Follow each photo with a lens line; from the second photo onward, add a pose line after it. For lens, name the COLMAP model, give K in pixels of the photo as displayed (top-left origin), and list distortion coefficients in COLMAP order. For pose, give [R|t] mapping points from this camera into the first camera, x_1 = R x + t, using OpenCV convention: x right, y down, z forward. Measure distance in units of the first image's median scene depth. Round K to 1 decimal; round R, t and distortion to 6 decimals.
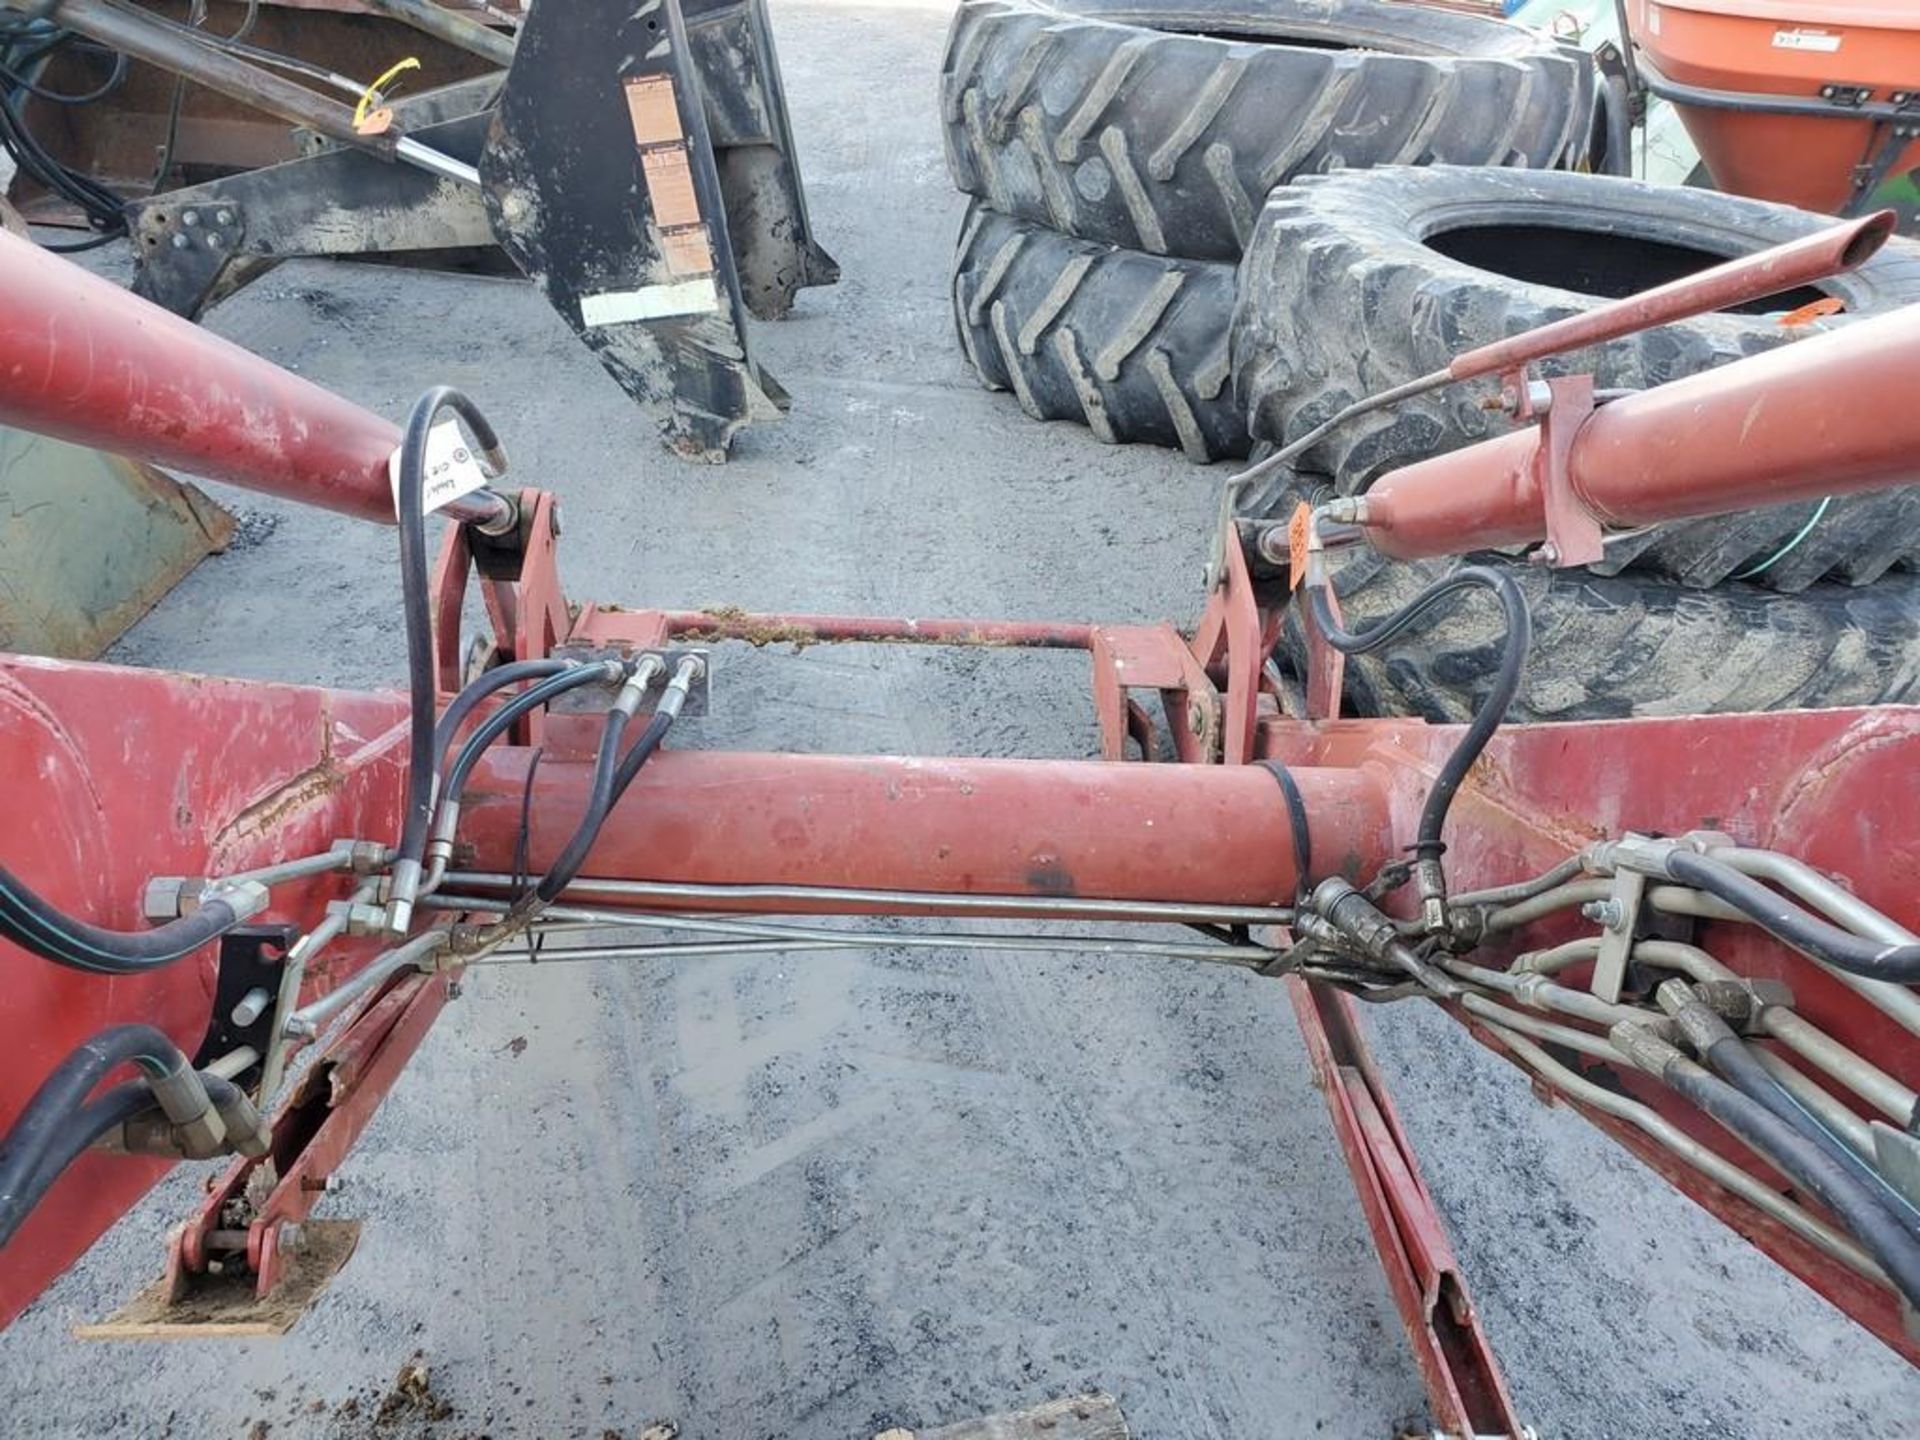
lens RADIAL K [[1489.0, 0, 957.4], [0, 1489.0, 704.2], [0, 0, 1]] dist [0.008059, 0.016534]
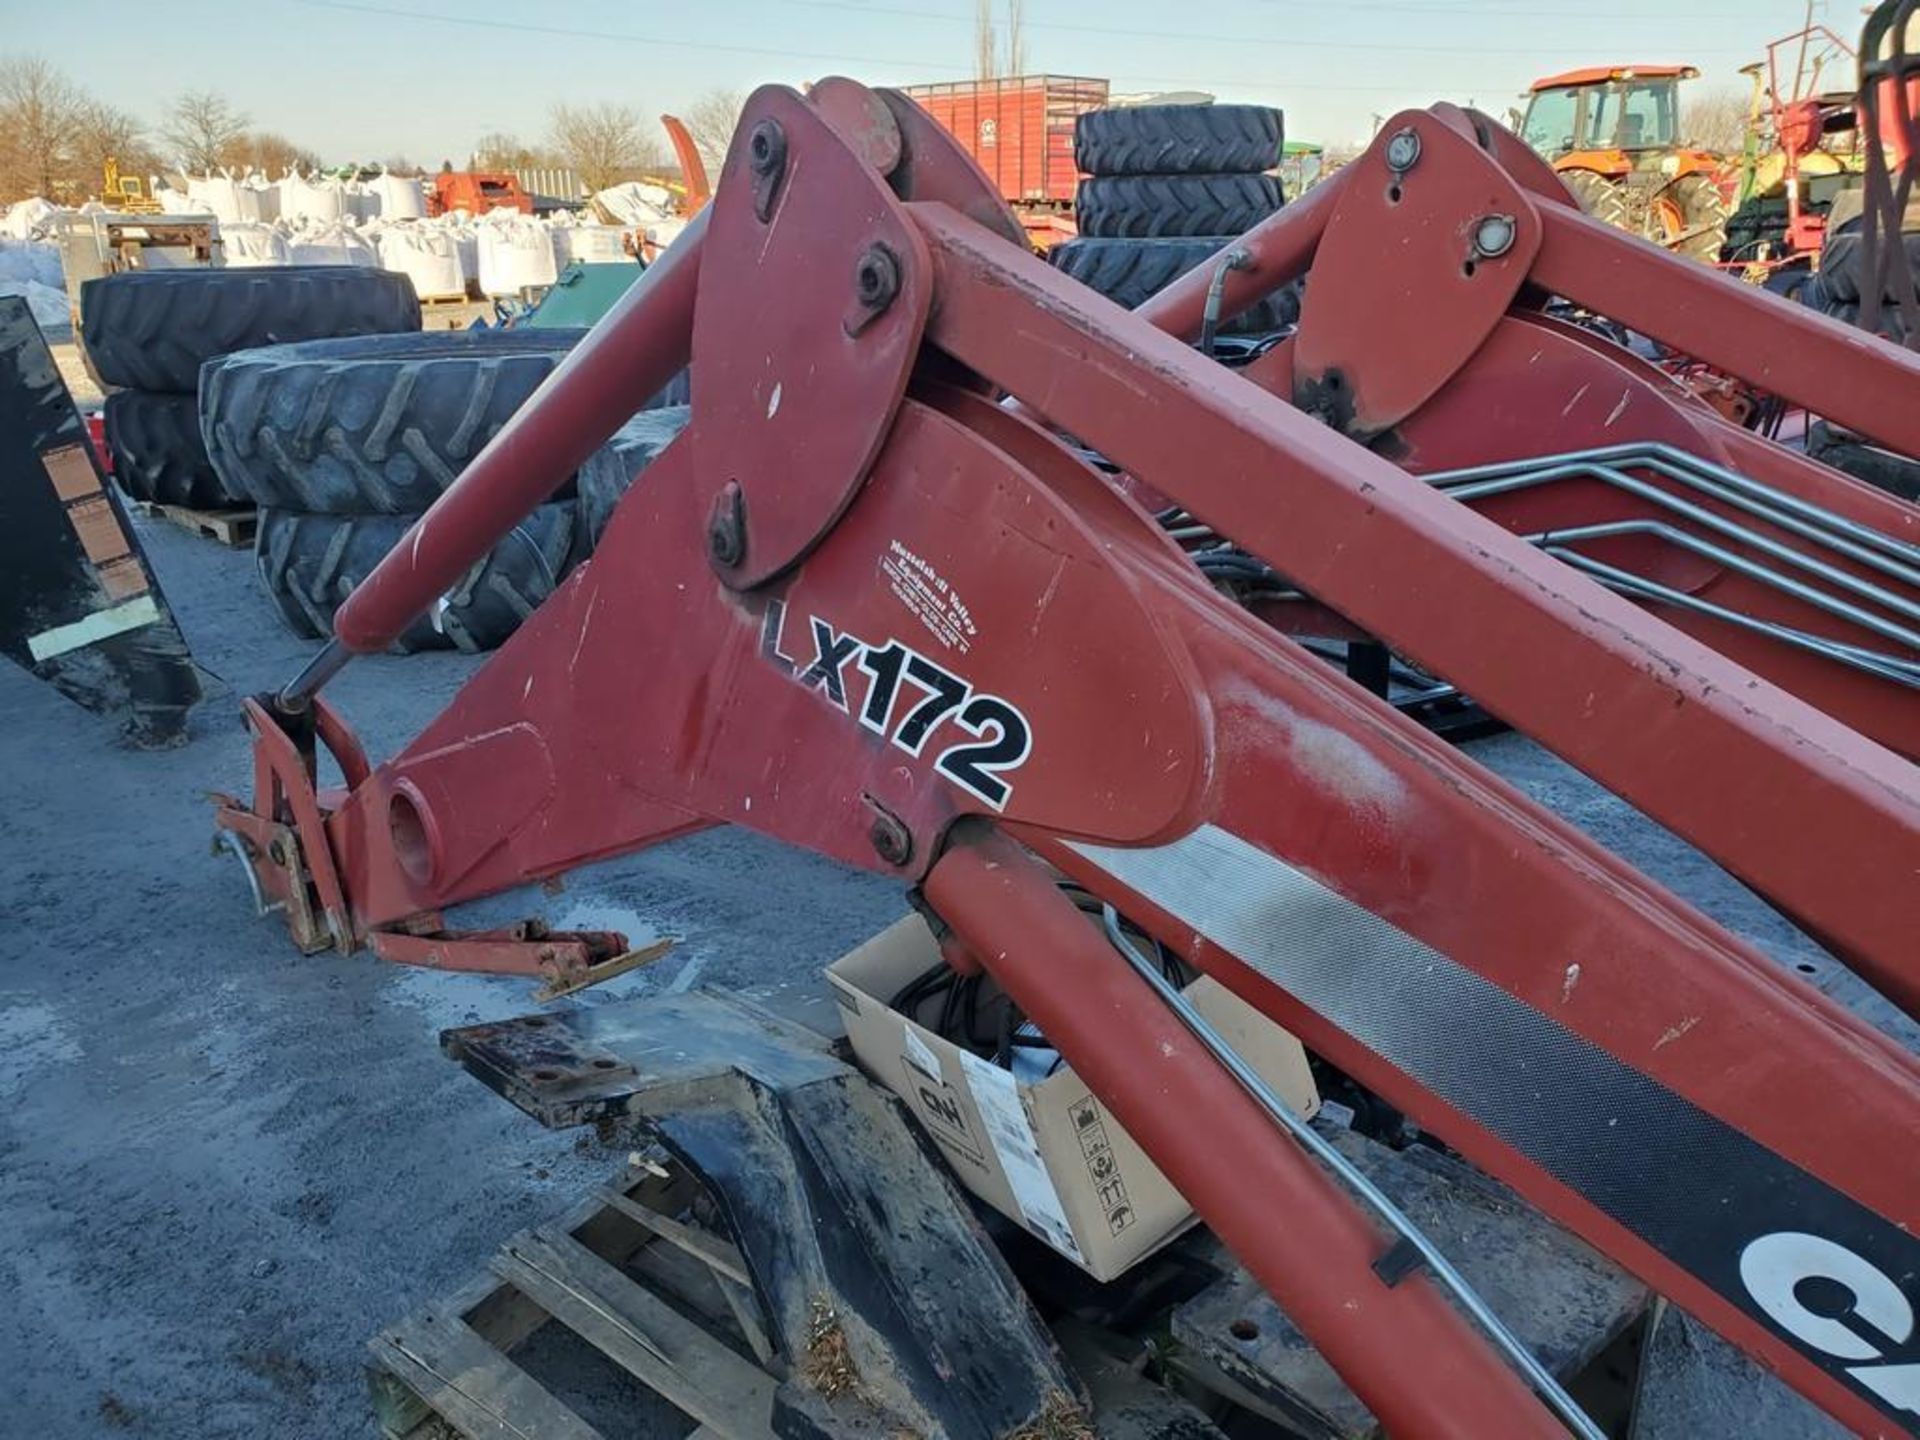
lens RADIAL K [[1489.0, 0, 953.4], [0, 1489.0, 740.0], [0, 0, 1]] dist [0.008059, 0.016534]
pose [[0.764260, -0.292393, 0.574815, -0.382586], [0.388738, 0.920052, -0.048851, 0.132425], [-0.514576, 0.260787, 0.816824, -0.290351]]
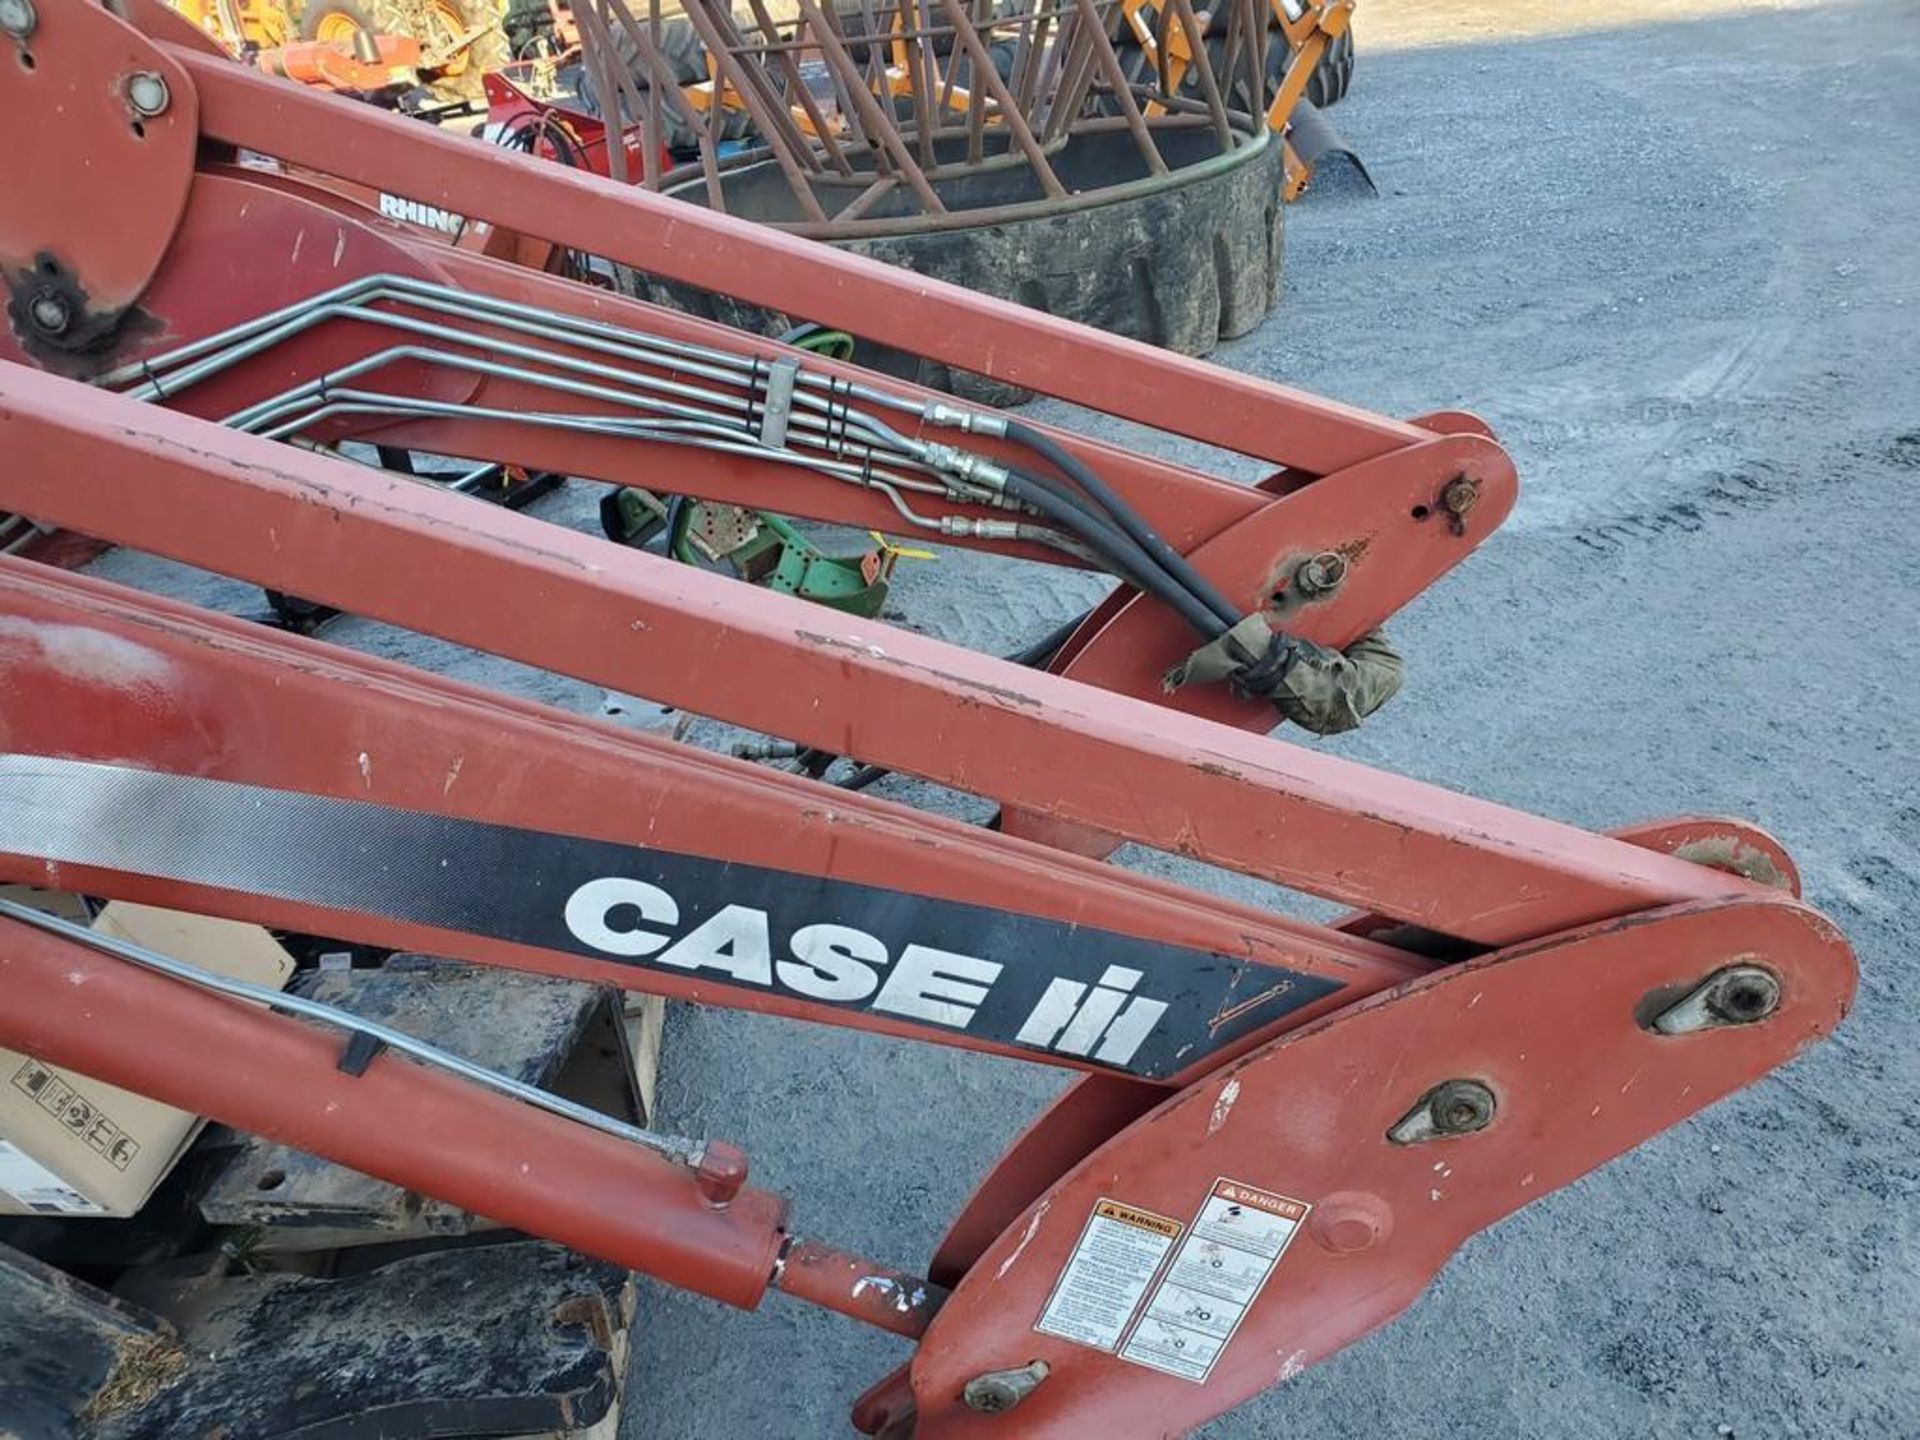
lens RADIAL K [[1489.0, 0, 951.5], [0, 1489.0, 743.2], [0, 0, 1]] dist [0.008059, 0.016534]
pose [[0.152302, -0.541964, 0.826486, -0.395746], [0.597200, 0.716778, 0.359974, 0.159312], [-0.787500, 0.438753, 0.432827, -0.354429]]
